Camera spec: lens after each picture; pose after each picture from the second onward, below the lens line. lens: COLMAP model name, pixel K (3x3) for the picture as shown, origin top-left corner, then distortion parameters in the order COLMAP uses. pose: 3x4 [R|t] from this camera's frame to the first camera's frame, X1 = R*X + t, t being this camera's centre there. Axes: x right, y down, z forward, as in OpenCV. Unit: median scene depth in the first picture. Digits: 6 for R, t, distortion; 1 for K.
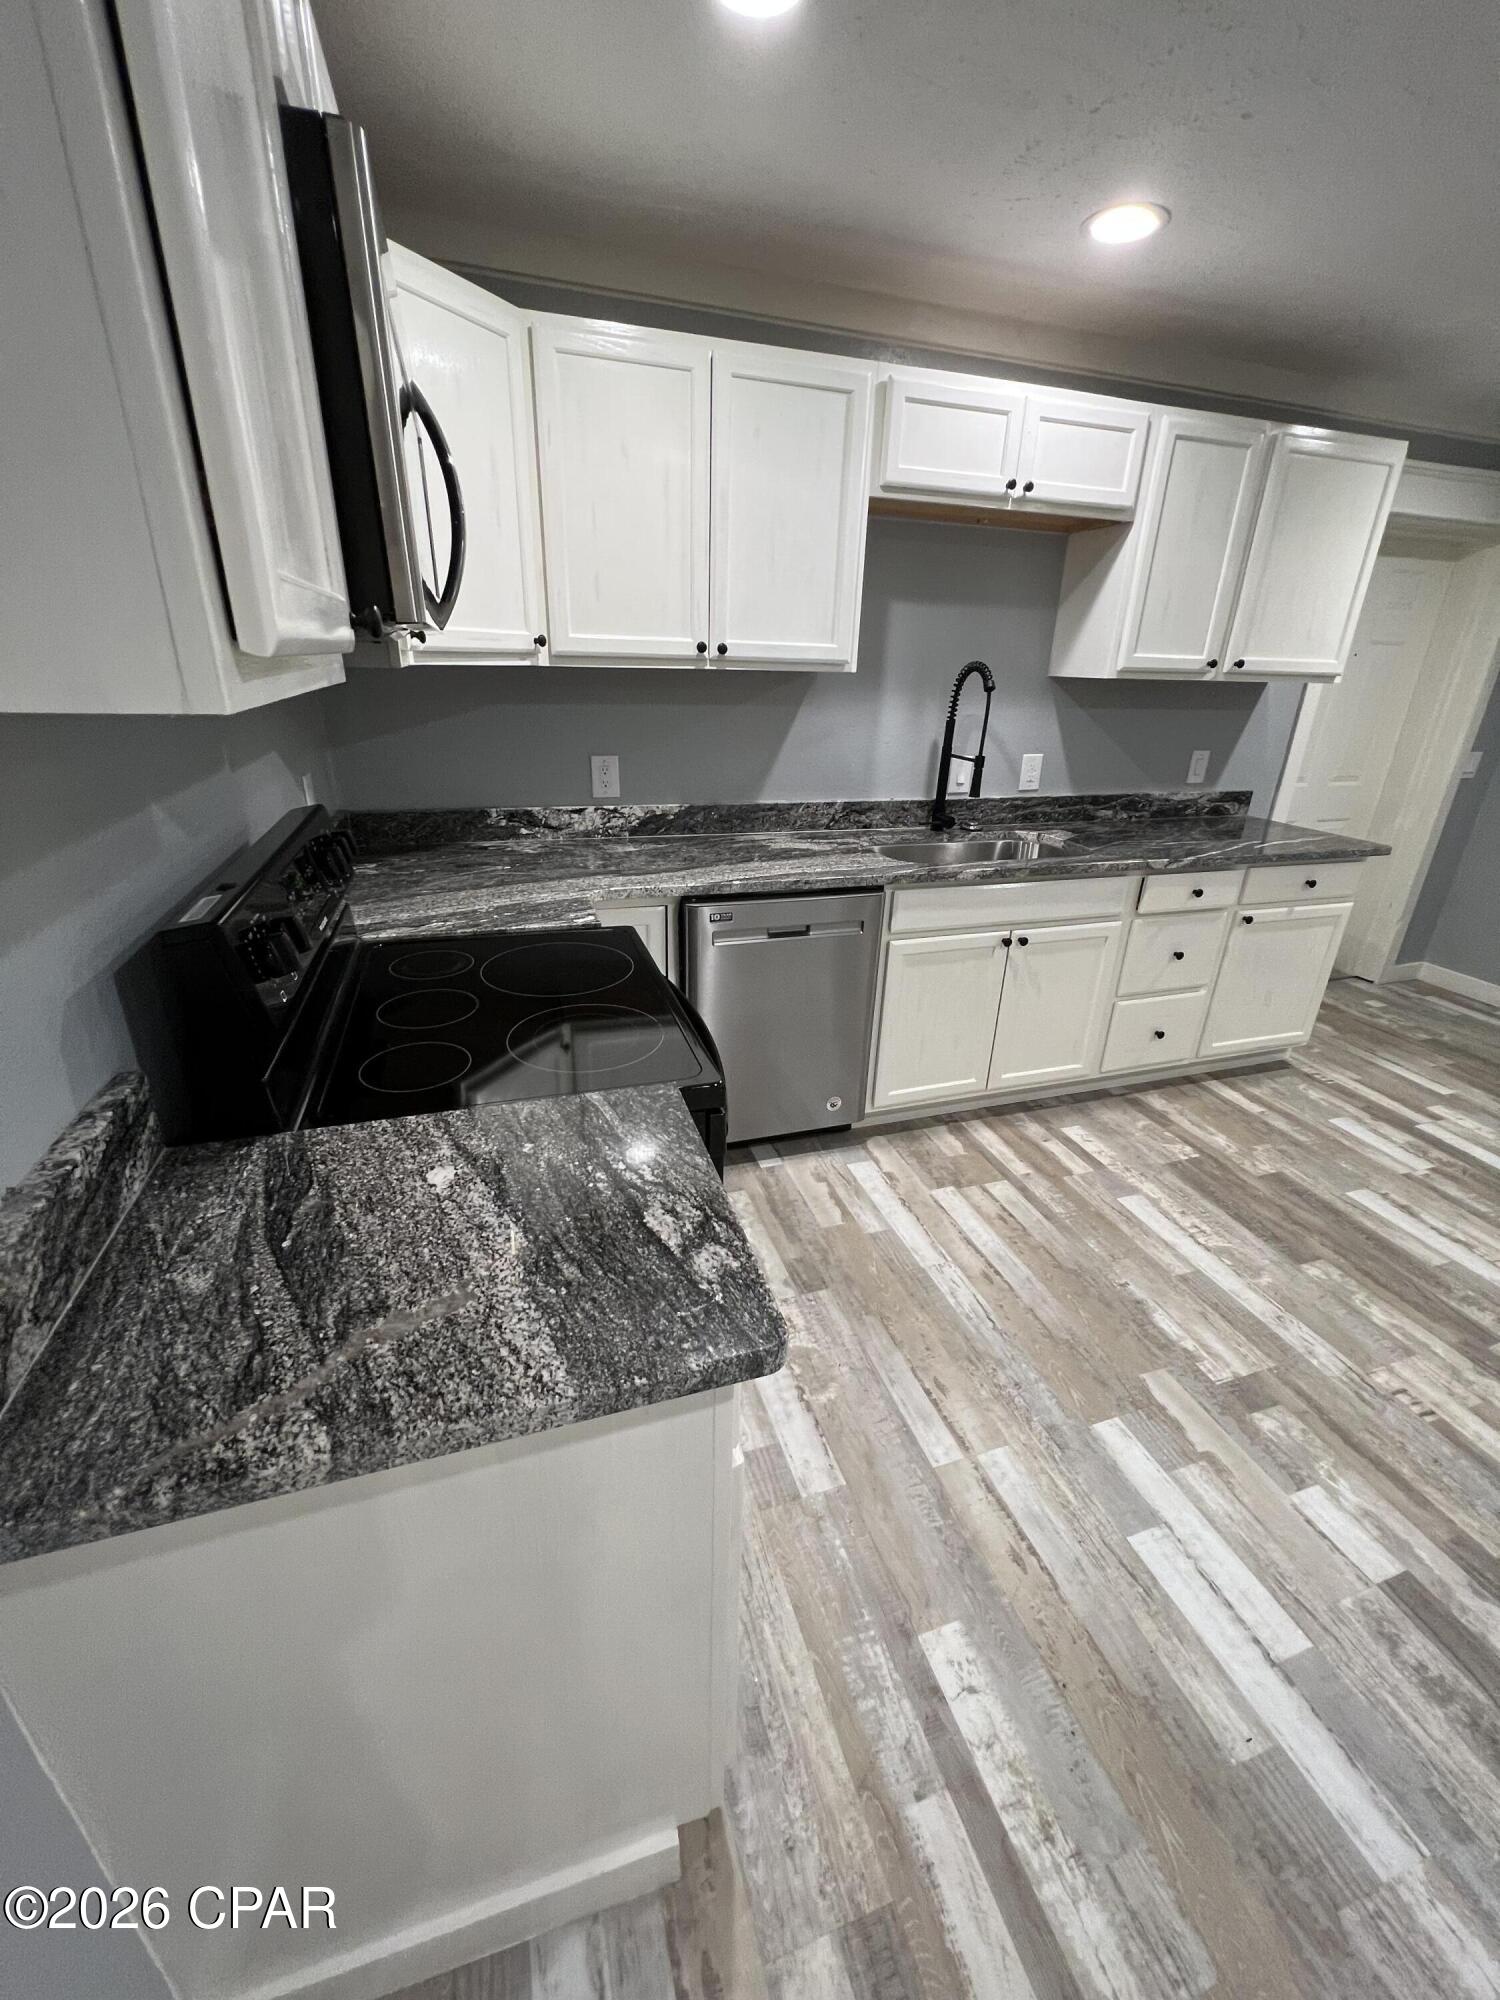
lens RADIAL K [[801.0, 0, 752.7], [0, 801.0, 992.7], [0, 0, 1]] dist [-0.000975, 0.000636]
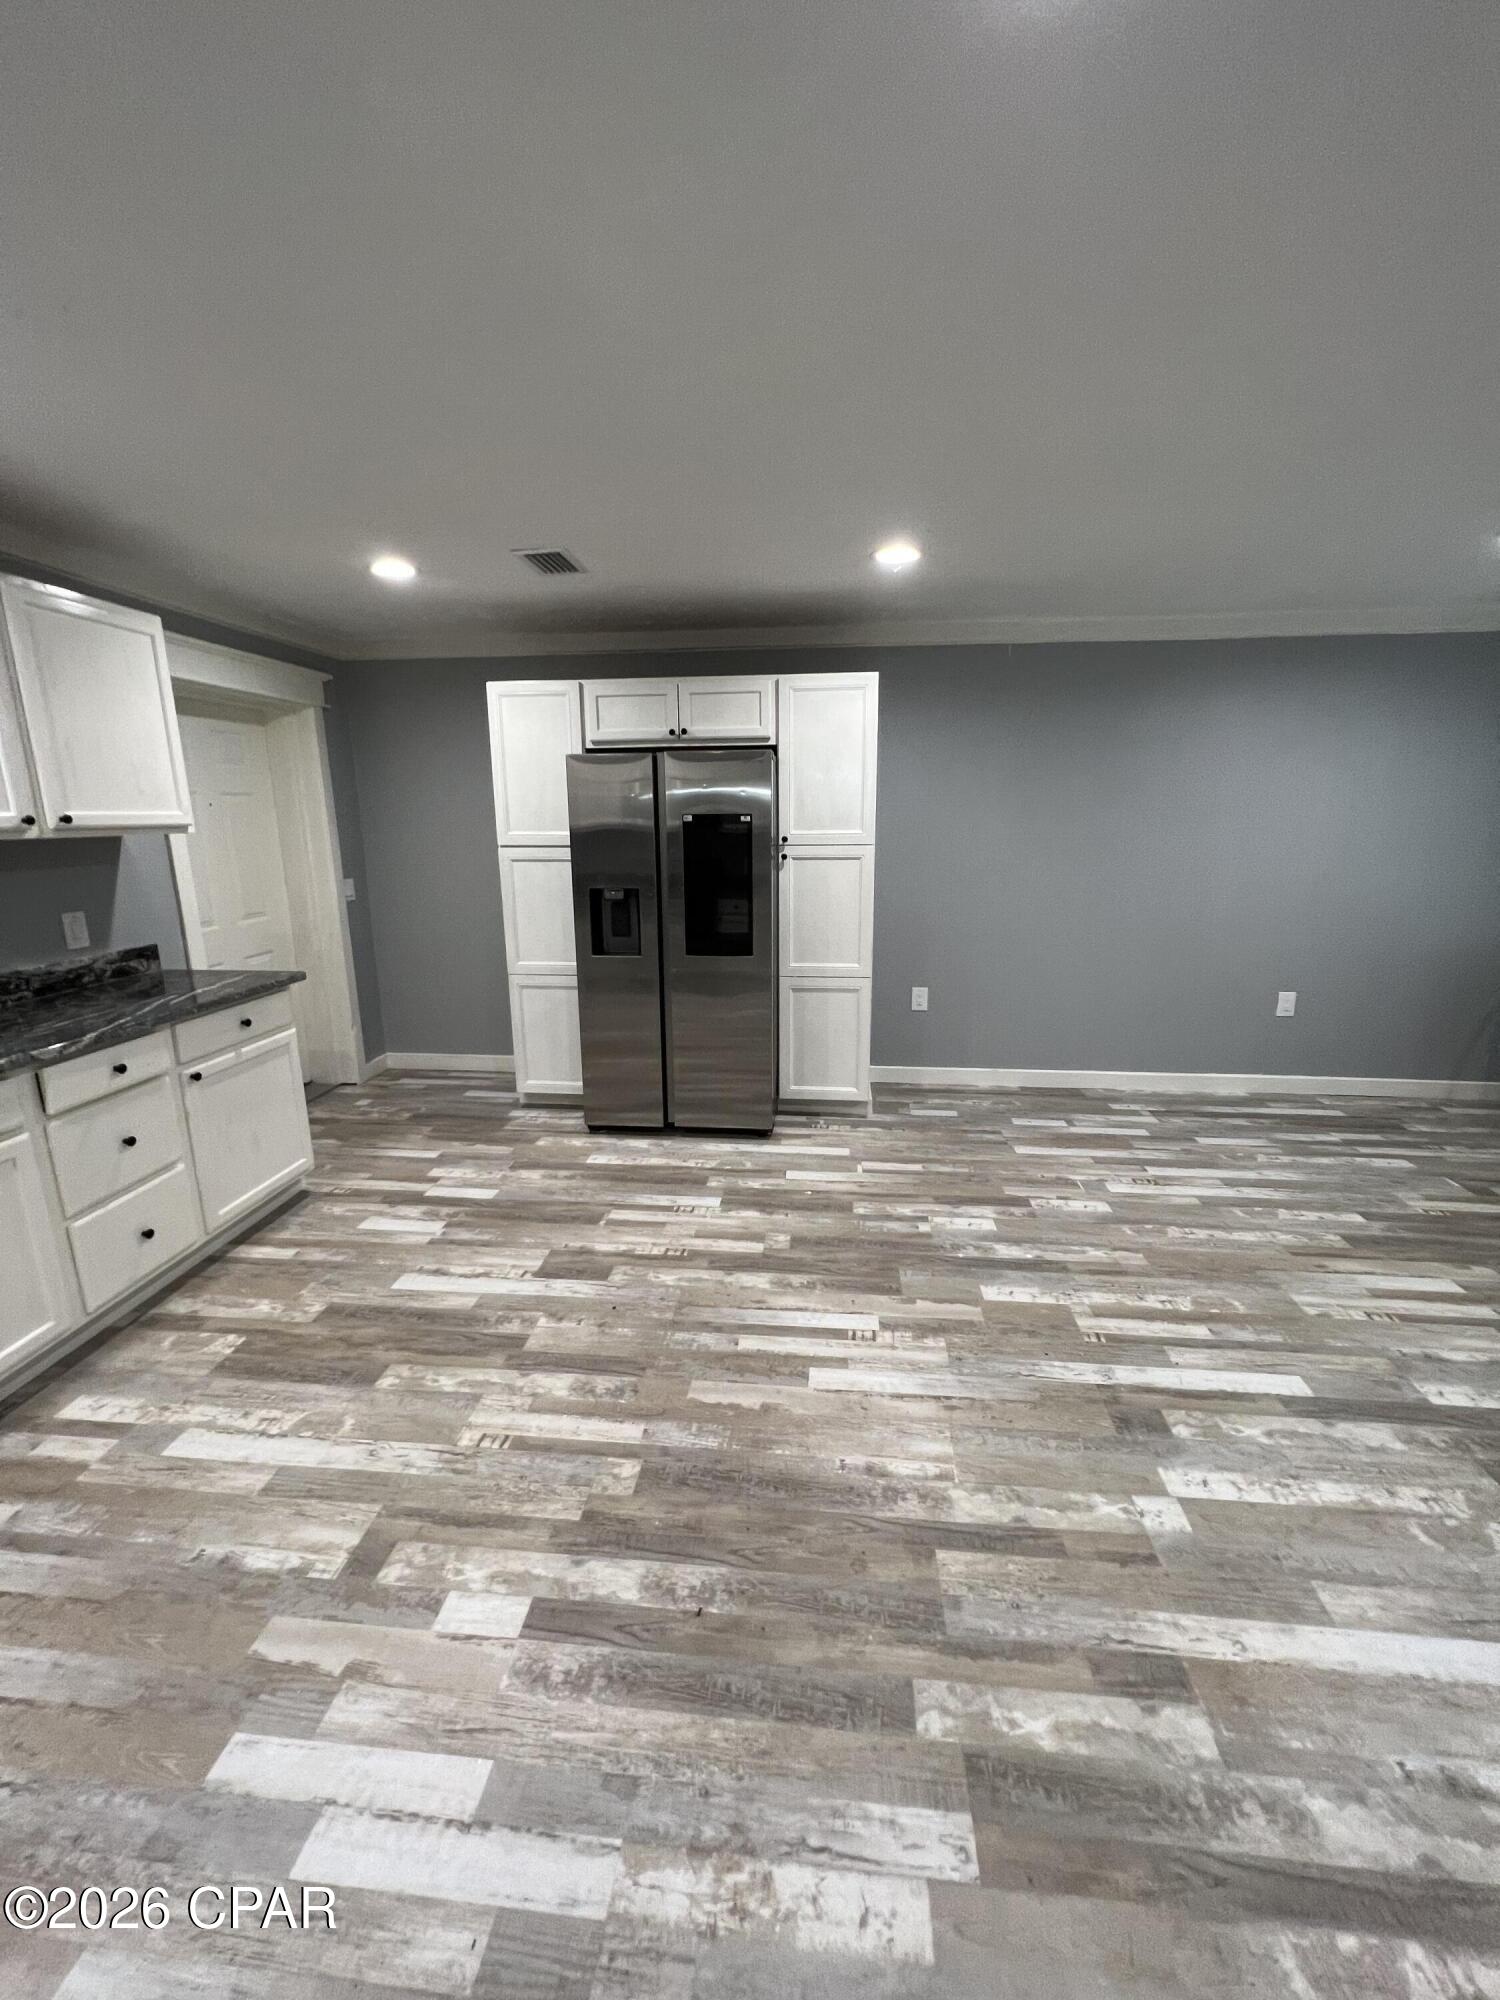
lens RADIAL K [[801.0, 0, 752.7], [0, 801.0, 992.7], [0, 0, 1]] dist [-0.000975, 0.000636]
pose [[0.409935, -0.230591, 0.882486, 0.094546], [0.370696, 0.926128, 0.069797, -0.007031], [-0.833389, 0.298522, 0.465131, -0.005317]]
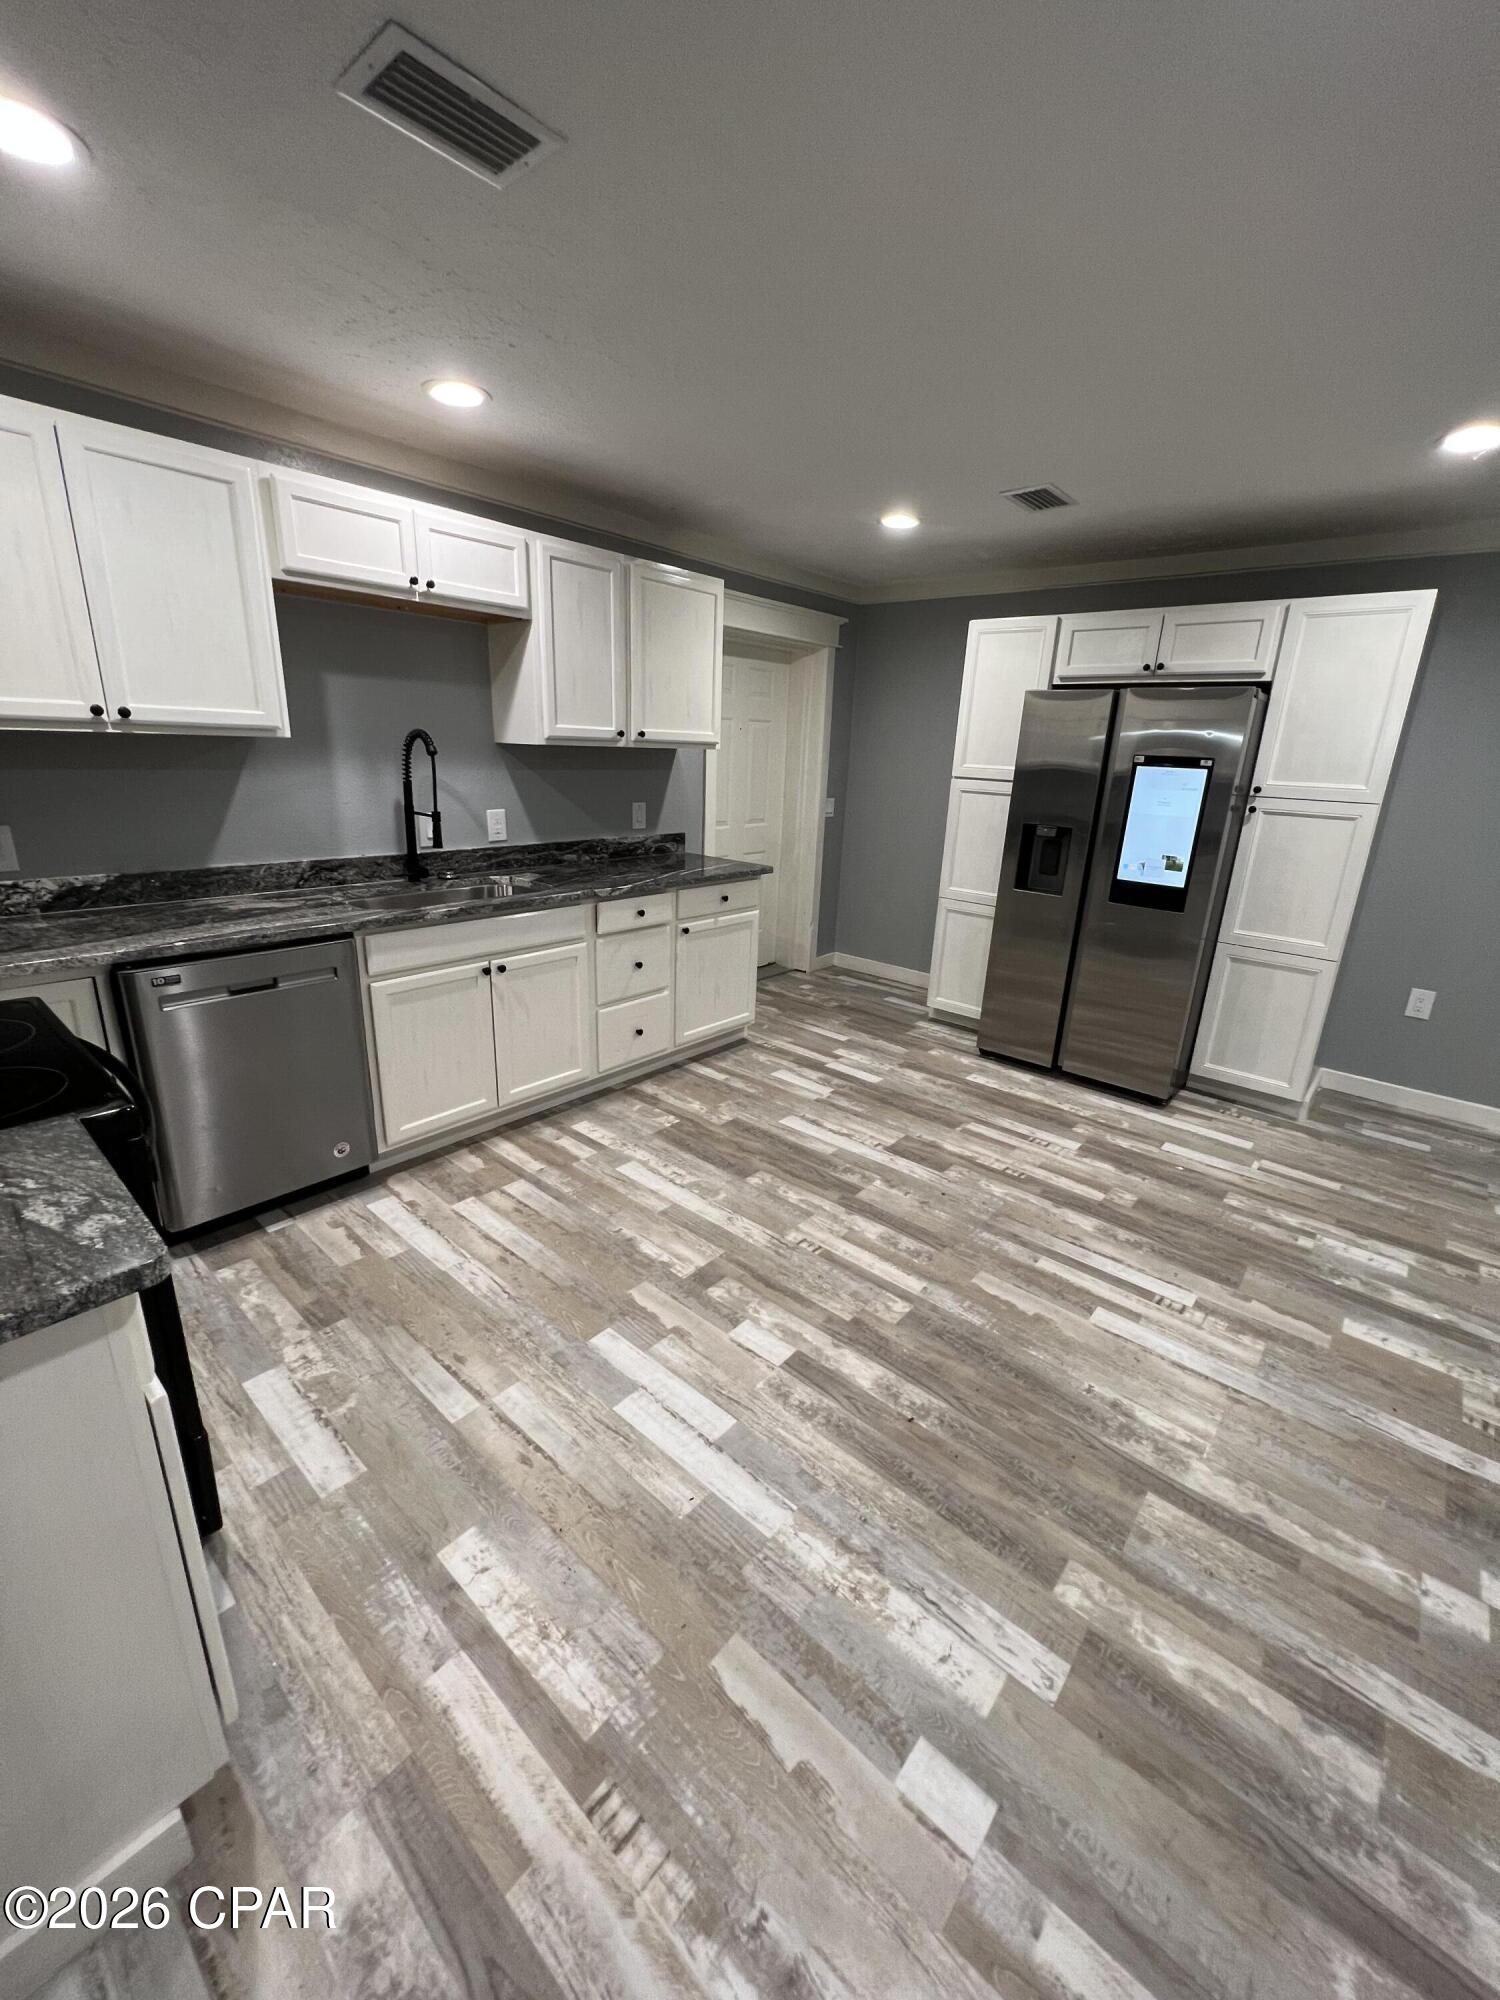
lens RADIAL K [[801.0, 0, 752.7], [0, 801.0, 992.7], [0, 0, 1]] dist [-0.000975, 0.000636]
pose [[0.857306, -0.147261, 0.493295, 0.078229], [0.184348, 0.982488, -0.027086, 0.067810], [-0.480668, 0.114159, 0.869440, -0.163250]]
